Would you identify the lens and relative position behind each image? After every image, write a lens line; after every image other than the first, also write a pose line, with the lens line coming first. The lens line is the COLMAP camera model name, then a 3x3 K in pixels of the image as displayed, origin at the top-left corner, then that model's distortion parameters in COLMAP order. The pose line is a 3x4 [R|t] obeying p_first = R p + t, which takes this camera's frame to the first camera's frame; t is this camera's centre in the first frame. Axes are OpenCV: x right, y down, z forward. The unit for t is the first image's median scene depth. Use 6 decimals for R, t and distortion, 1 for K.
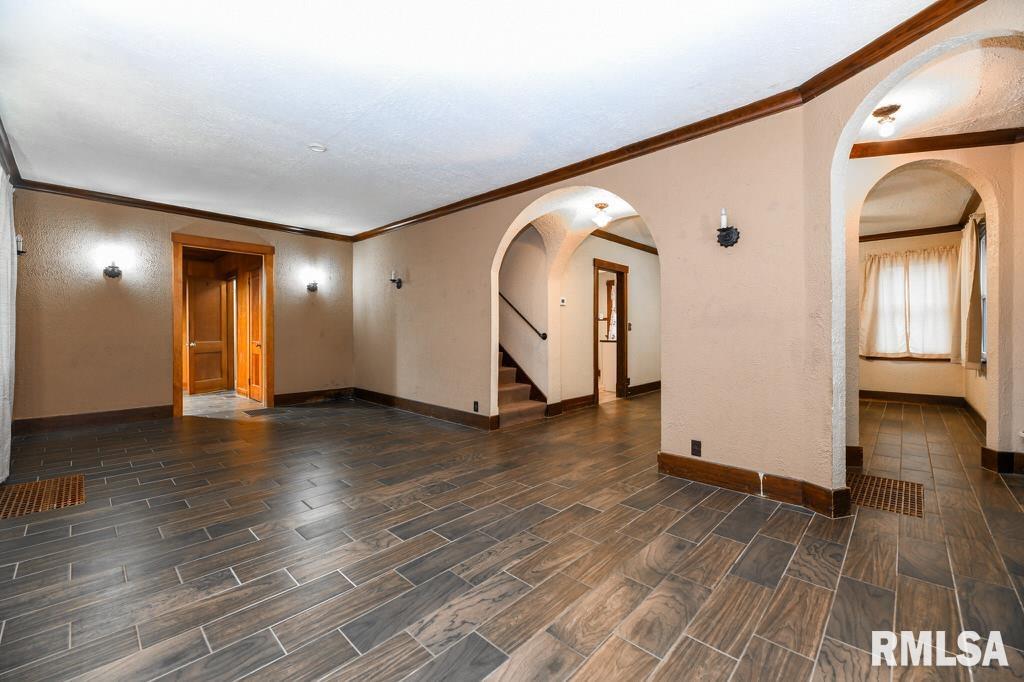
lens RADIAL K [[429.6, 0, 514.1], [0, 429.6, 343.7], [0, 0, 1]] dist [-0.002334, -0.000581]
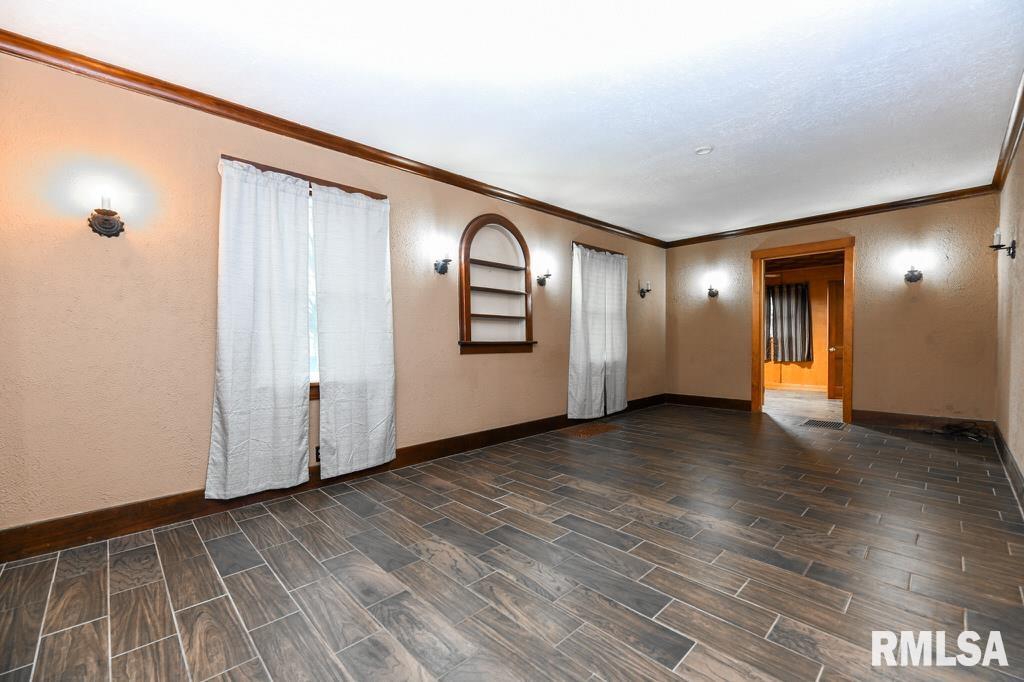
lens RADIAL K [[429.6, 0, 514.1], [0, 429.6, 343.7], [0, 0, 1]] dist [-0.002334, -0.000581]
pose [[-0.068360, 0.009190, -0.997618, 0.835145], [-0.017436, 0.999794, 0.010405, -0.022762], [0.997508, 0.018105, -0.068186, 0.923979]]
